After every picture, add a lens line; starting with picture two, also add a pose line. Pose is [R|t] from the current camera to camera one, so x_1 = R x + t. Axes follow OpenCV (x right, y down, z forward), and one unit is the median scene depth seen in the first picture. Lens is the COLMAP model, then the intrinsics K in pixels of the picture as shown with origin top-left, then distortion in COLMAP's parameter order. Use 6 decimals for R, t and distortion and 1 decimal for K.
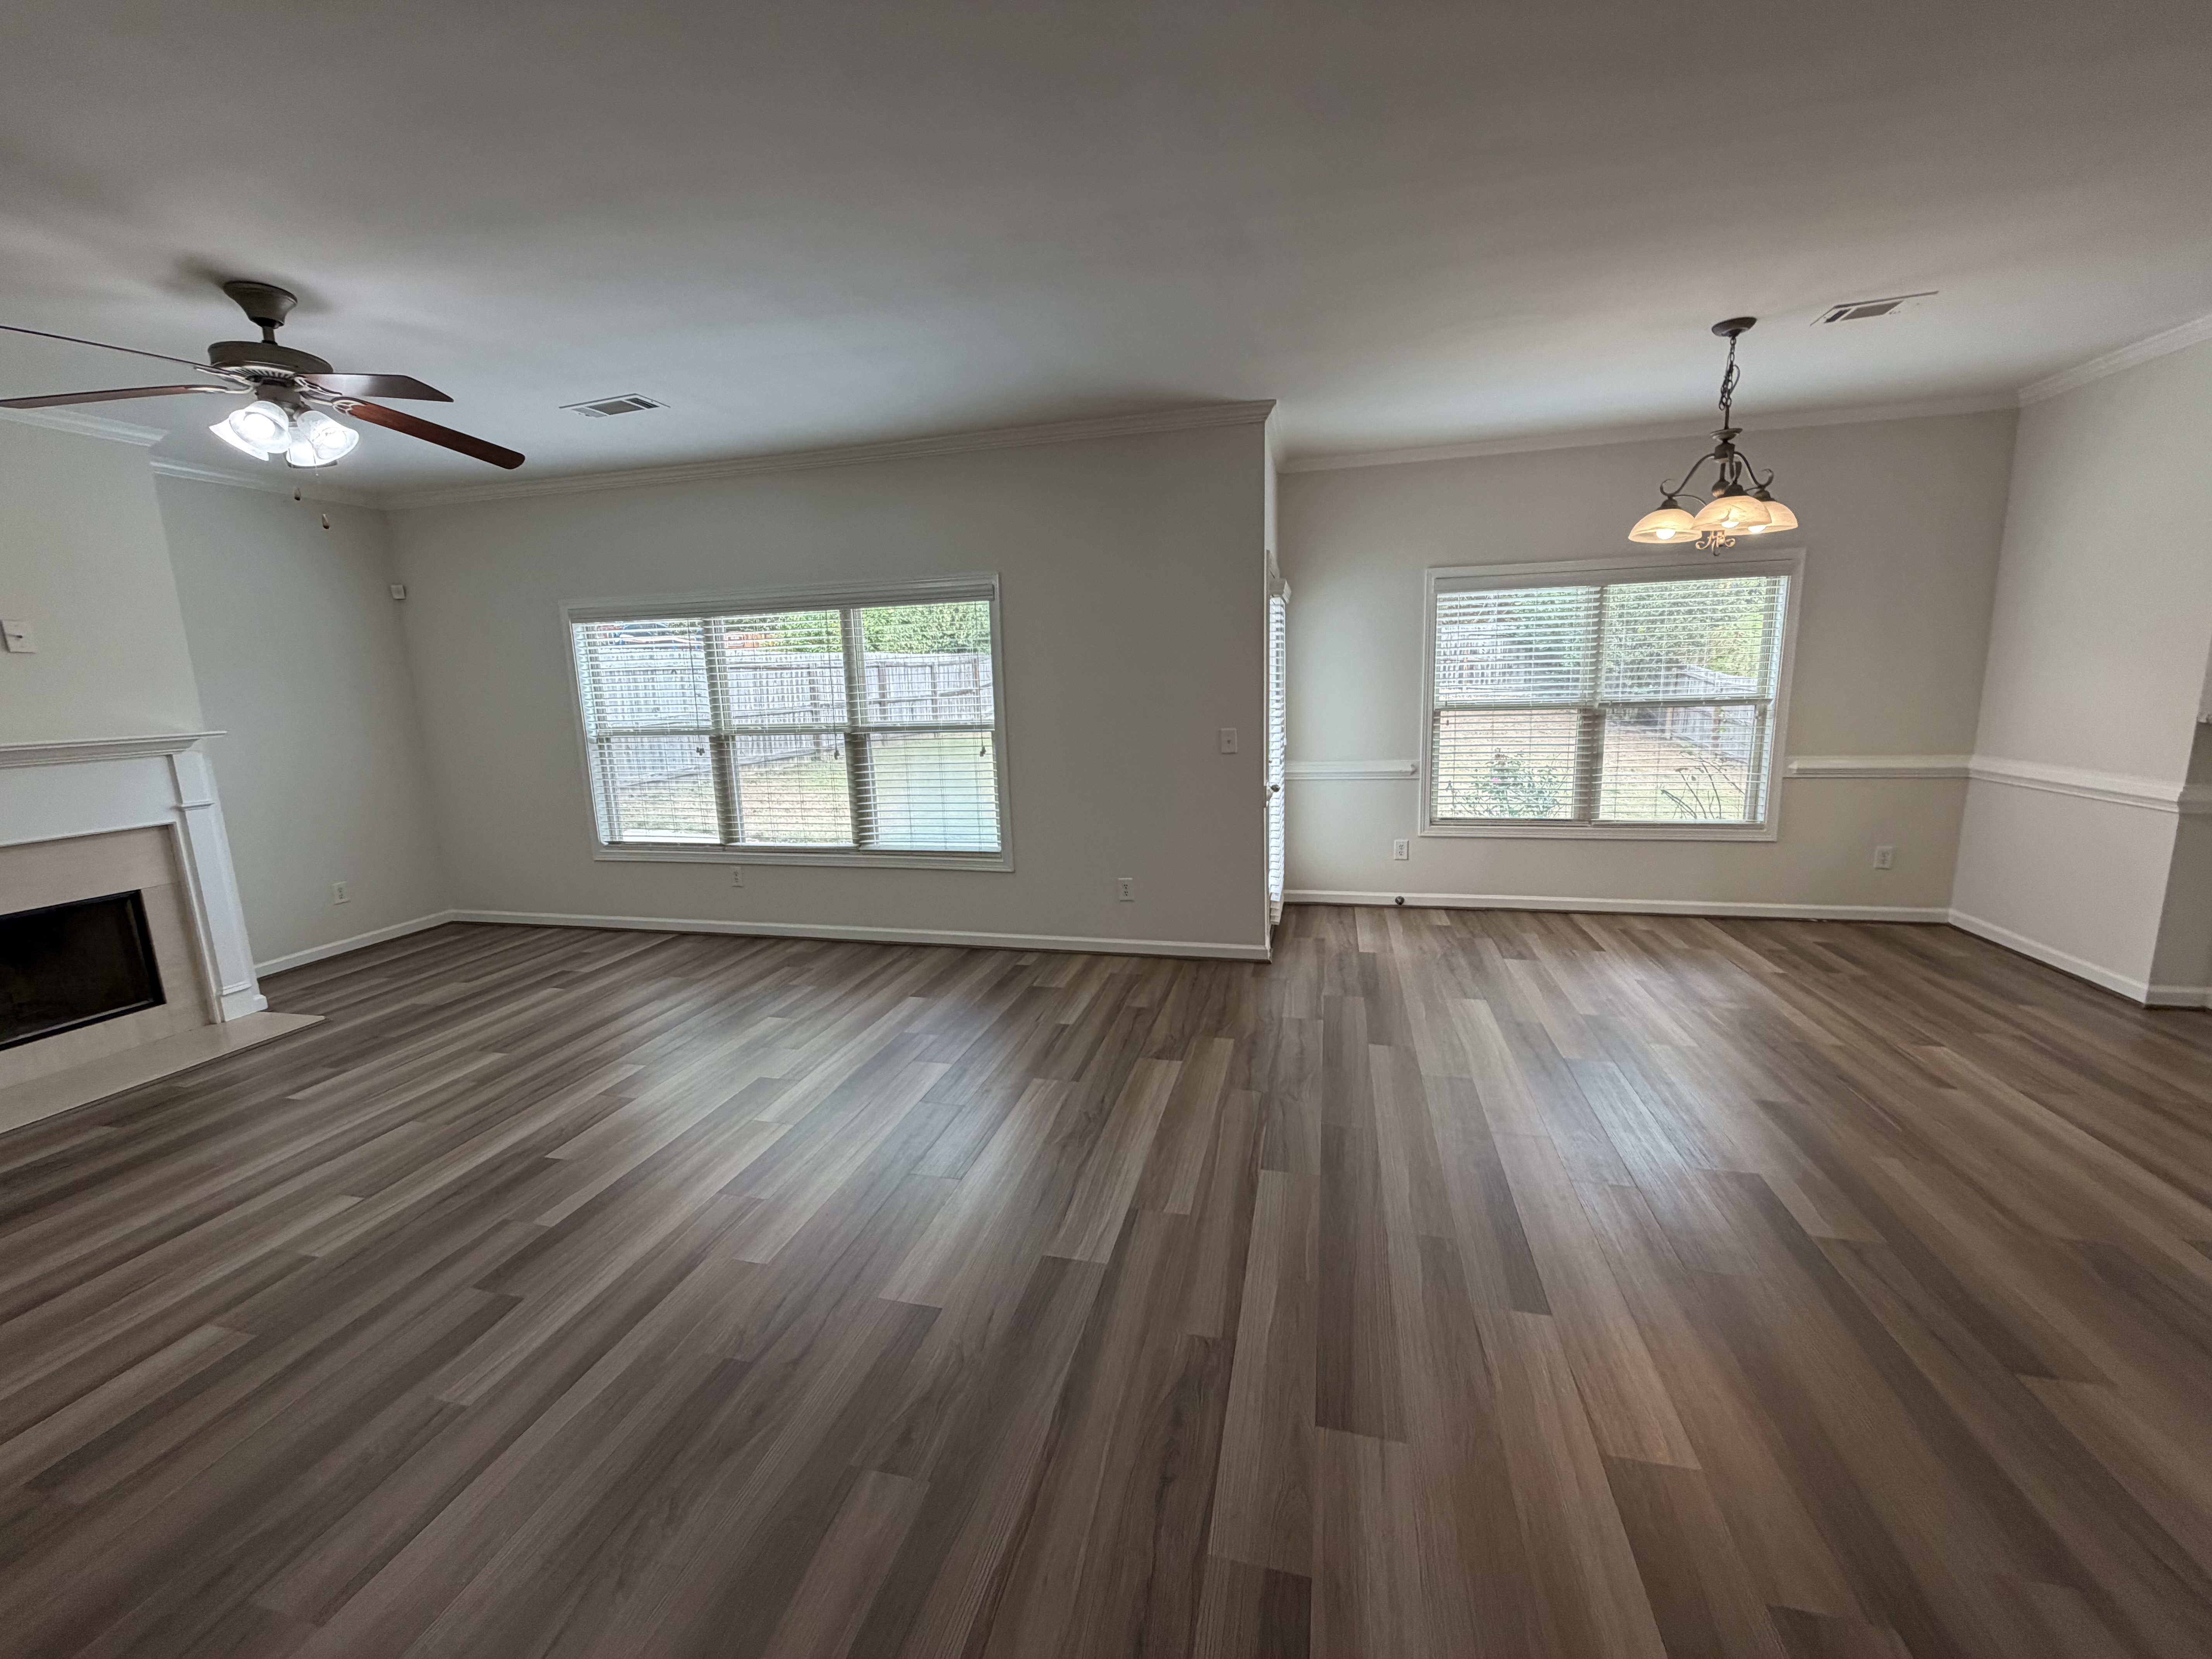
lens RADIAL K [[883.4, 0, 1101.1], [0, 883.4, 825.6], [0, 0, 1]] dist [0.001735, -0.000097]
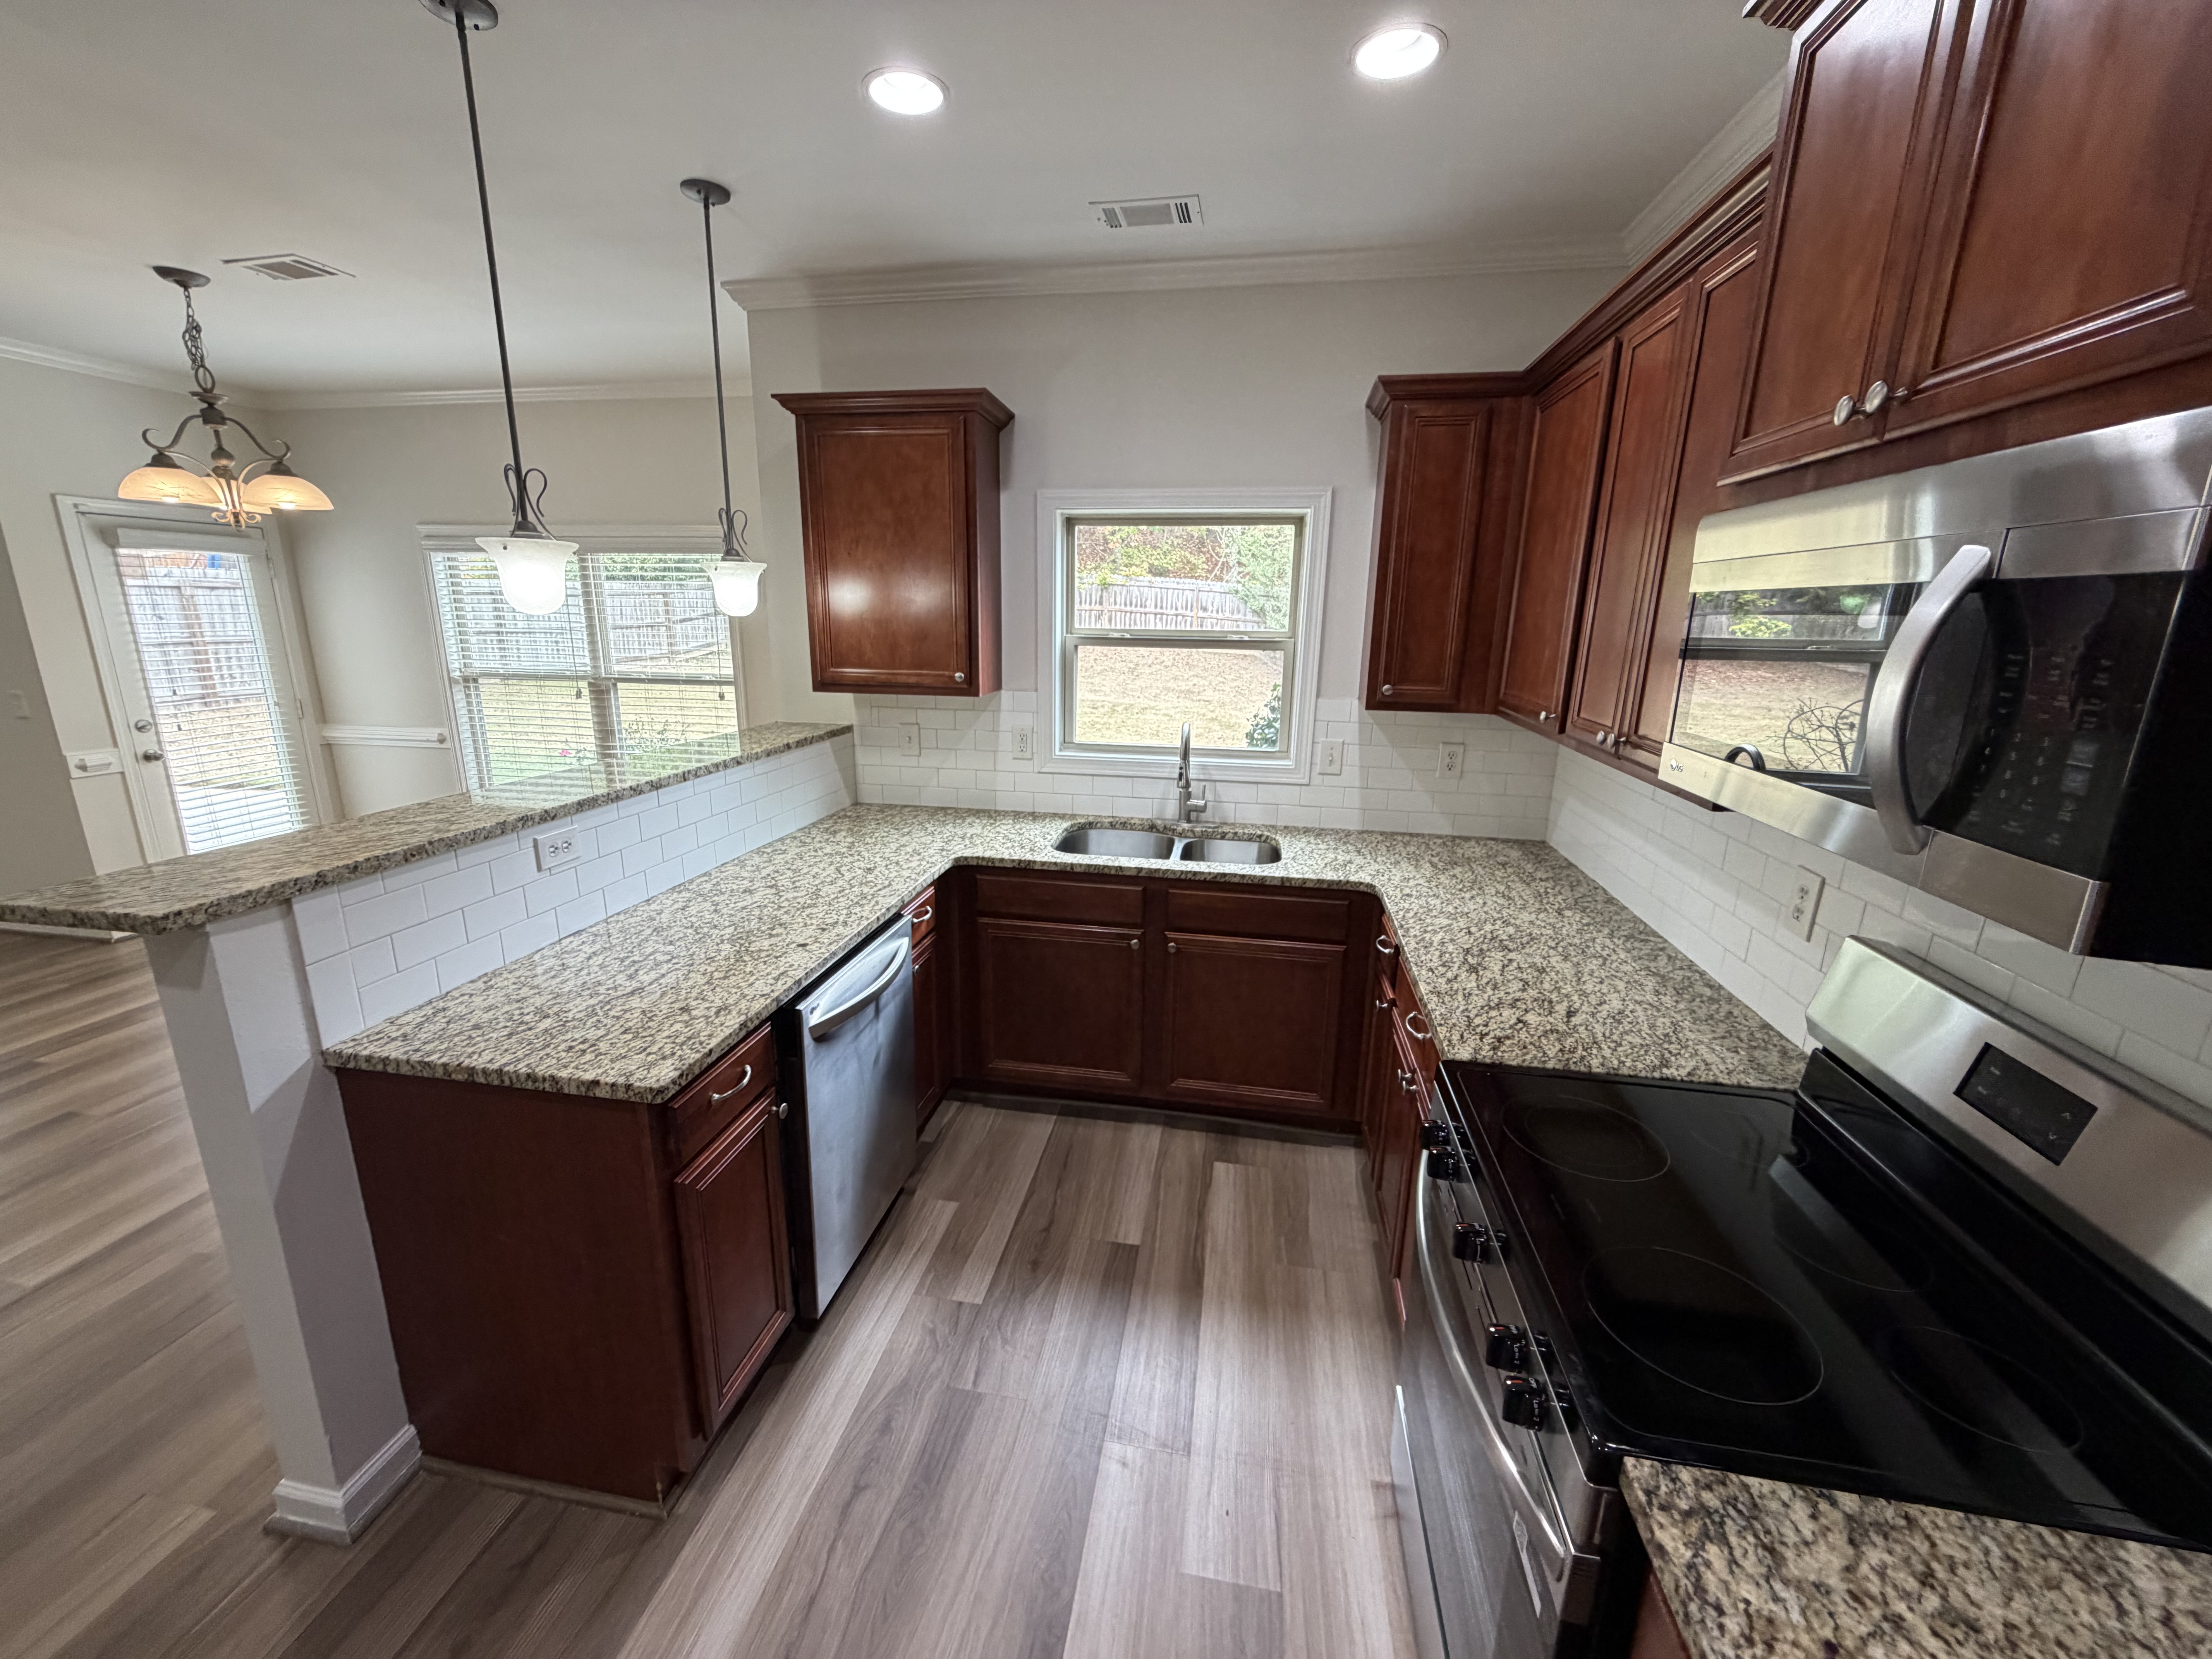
lens RADIAL K [[878.9, 0, 1103.3], [0, 878.9, 822.0], [0, 0, 1]] dist [-0.000057, -0.000357]
pose [[0.996015, 0.027311, 0.084899, 1.341772], [-0.032728, 0.997472, 0.063080, -0.076614], [-0.082962, -0.065607, 0.994391, -0.015138]]
